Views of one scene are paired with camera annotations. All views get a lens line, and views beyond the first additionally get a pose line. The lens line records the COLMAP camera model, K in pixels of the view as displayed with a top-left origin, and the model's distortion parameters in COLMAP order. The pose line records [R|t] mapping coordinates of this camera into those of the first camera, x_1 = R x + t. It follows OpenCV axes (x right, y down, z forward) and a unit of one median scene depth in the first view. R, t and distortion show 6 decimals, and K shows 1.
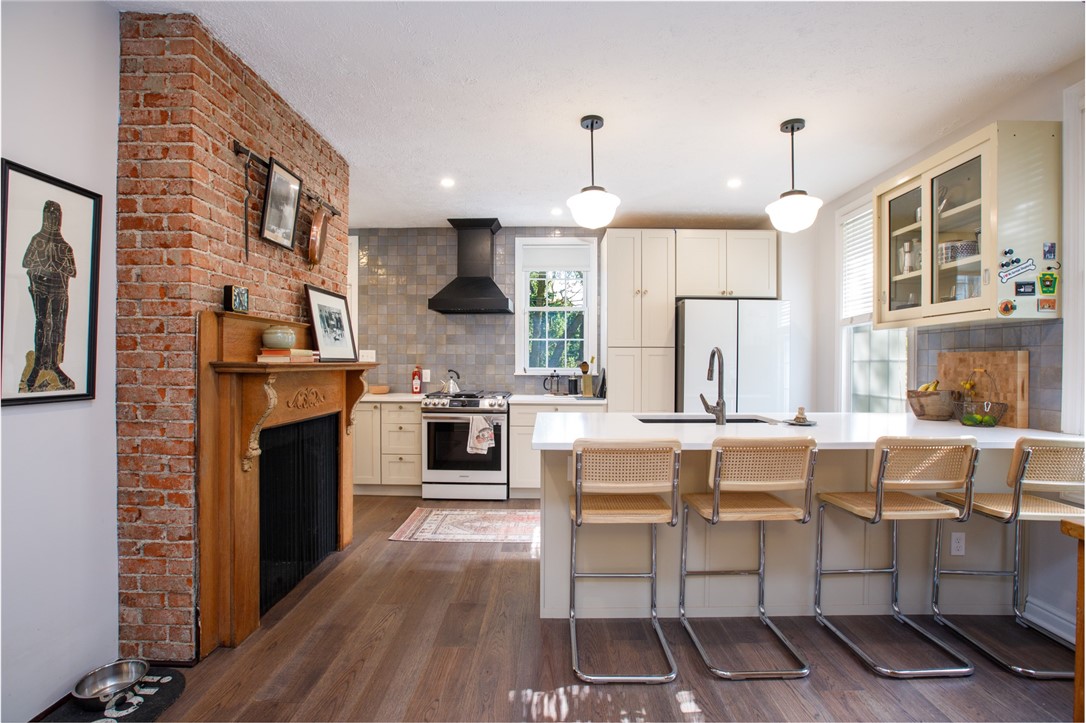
lens RADIAL K [[500.2, 0, 547.9], [0, 500.2, 362.5], [0, 0, 1]] dist [-0.003382, -0.000263]
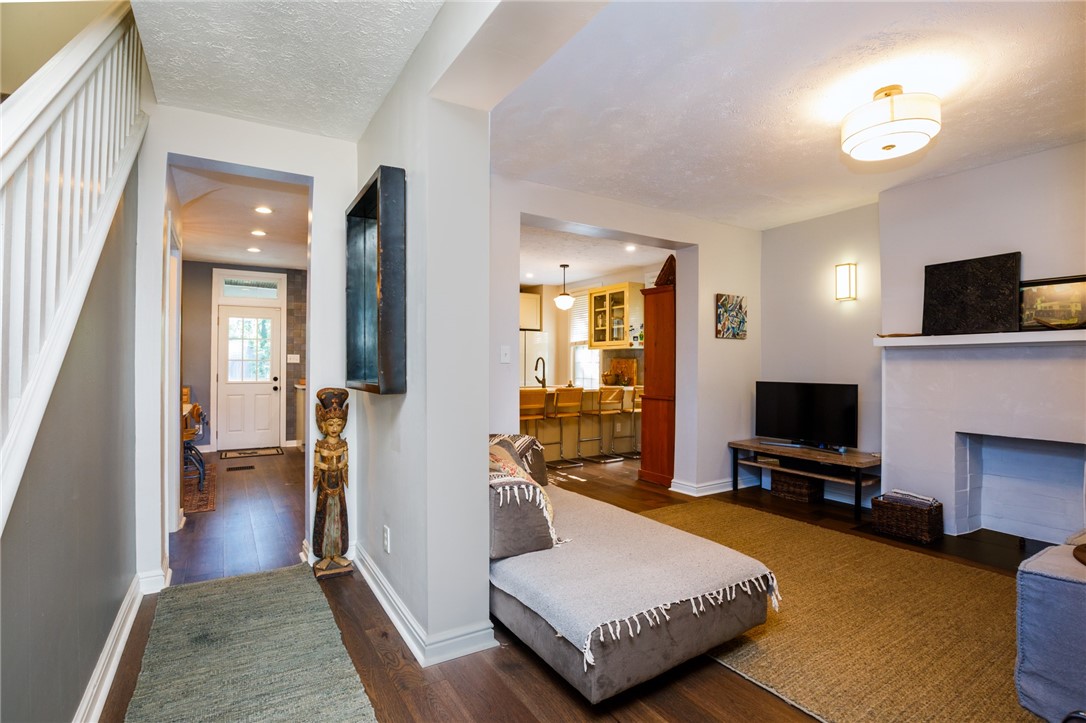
lens RADIAL K [[500.2, 0, 540.0], [0, 500.2, 359.2], [0, 0, 1]] dist [-0.003382, -0.000263]
pose [[0.845532, 0.006583, 0.533885, -0.919644], [0.000668, 0.999910, -0.013386, 0.013328], [-0.533925, 0.011674, 0.845451, -1.001077]]
